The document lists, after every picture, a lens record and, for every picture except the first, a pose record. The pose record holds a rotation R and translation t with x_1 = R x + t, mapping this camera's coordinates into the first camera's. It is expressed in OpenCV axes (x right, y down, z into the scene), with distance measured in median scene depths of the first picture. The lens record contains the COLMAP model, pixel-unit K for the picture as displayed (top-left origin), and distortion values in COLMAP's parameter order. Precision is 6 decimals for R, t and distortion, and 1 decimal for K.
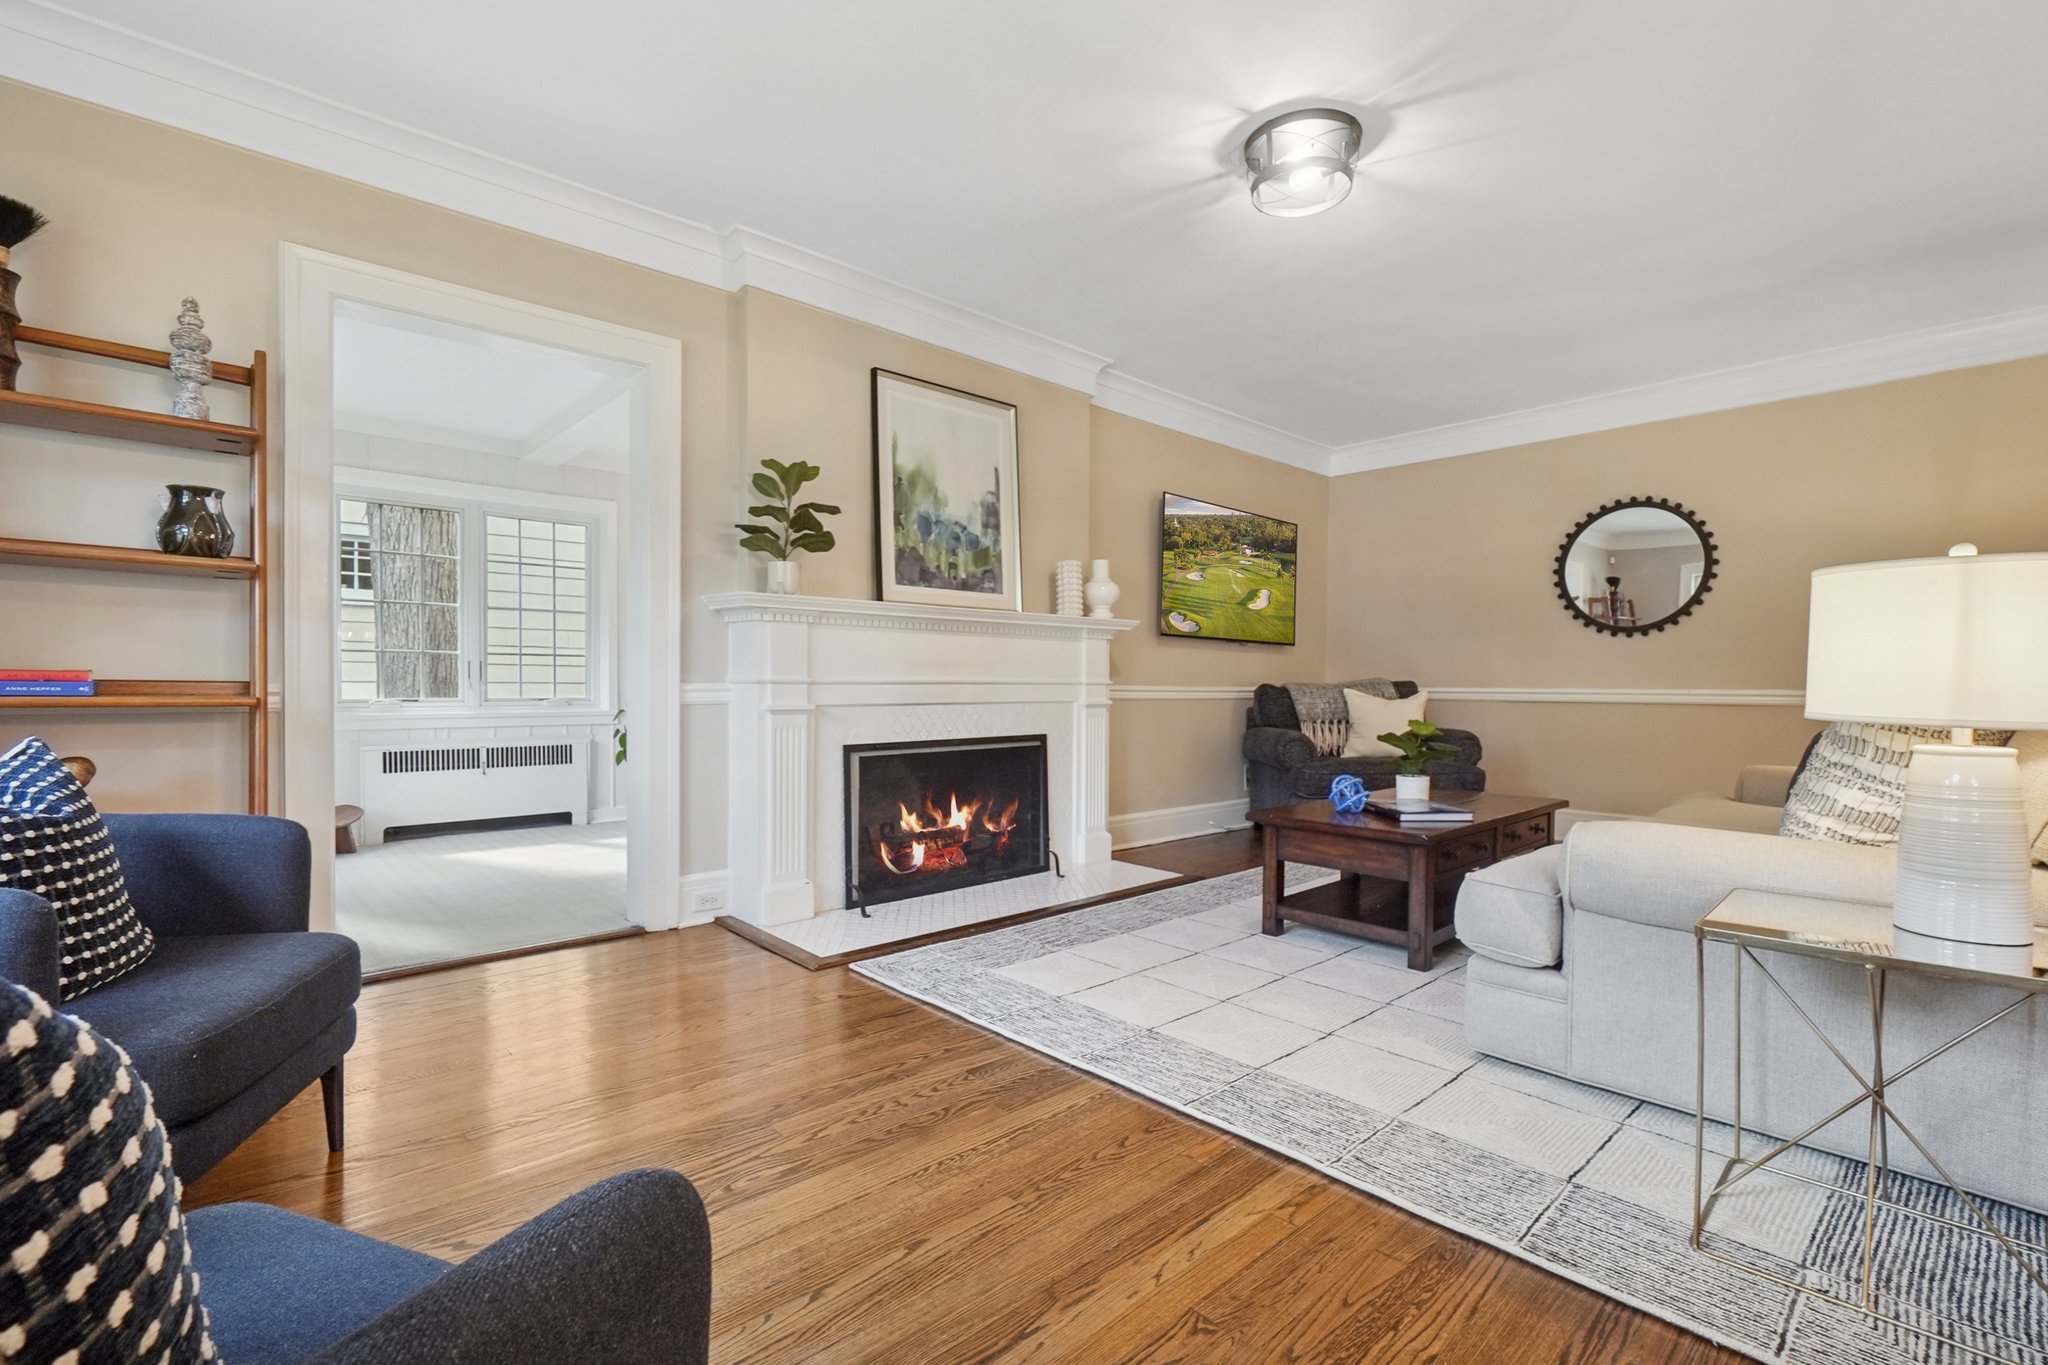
lens RADIAL K [[921.4, 0, 1020.7], [0, 921.4, 685.3], [0, 0, 1]] dist [-0.003596, 0.000880]
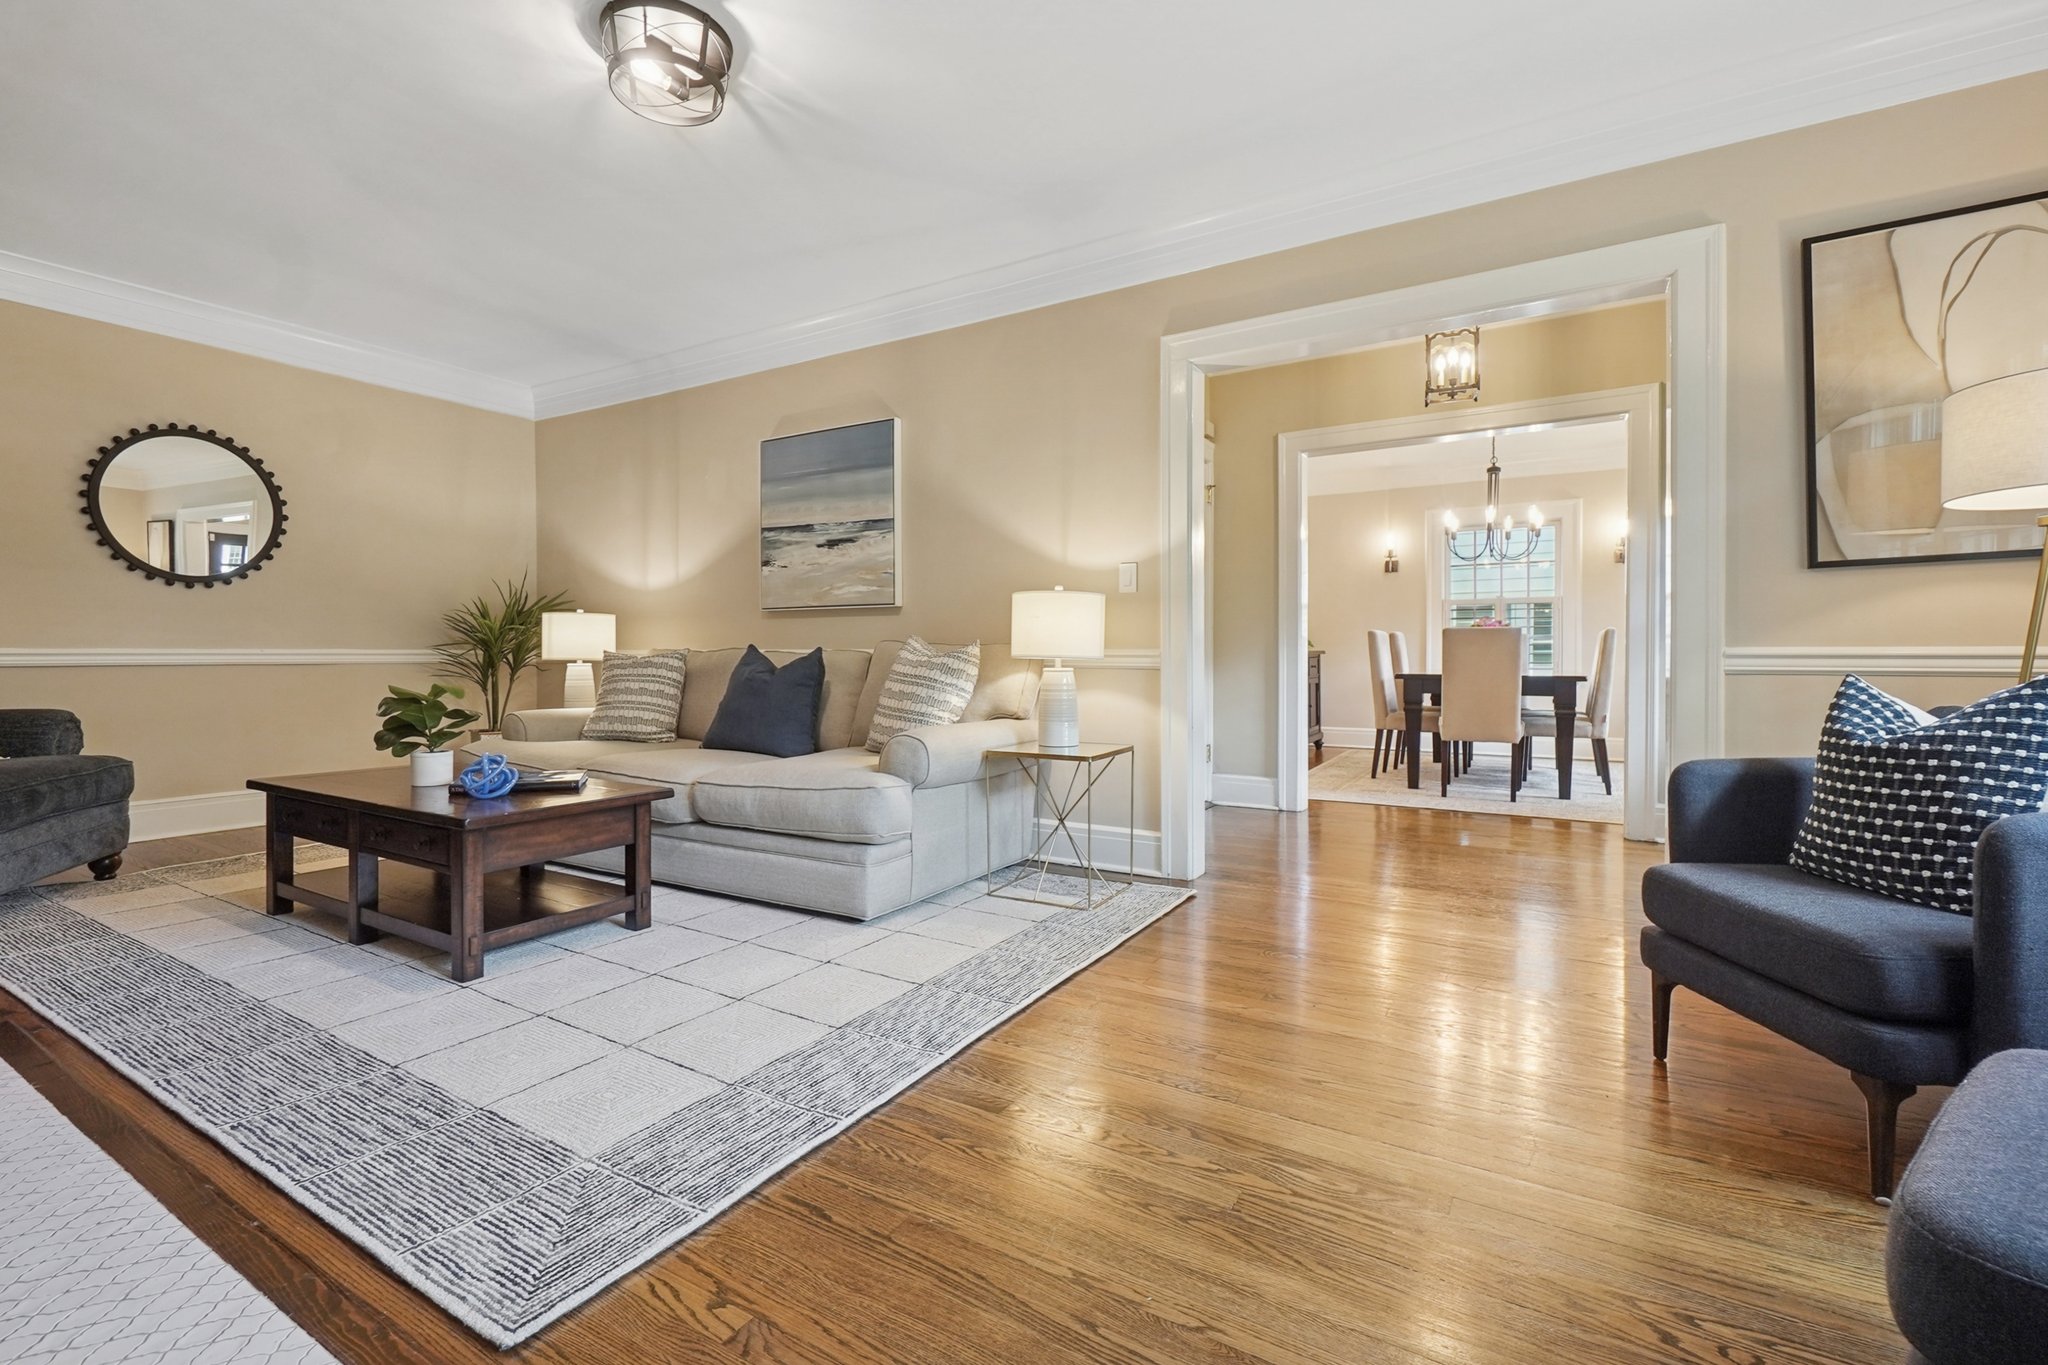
lens RADIAL K [[921.4, 0, 969.4], [0, 921.4, 653.2], [0, 0, 1]] dist [-0.003596, 0.000880]
pose [[-0.263366, -0.006289, 0.964676, -0.376334], [0.000087, 0.999979, 0.006543, 0.002798], [-0.964696, 0.001807, -0.263360, 0.557053]]
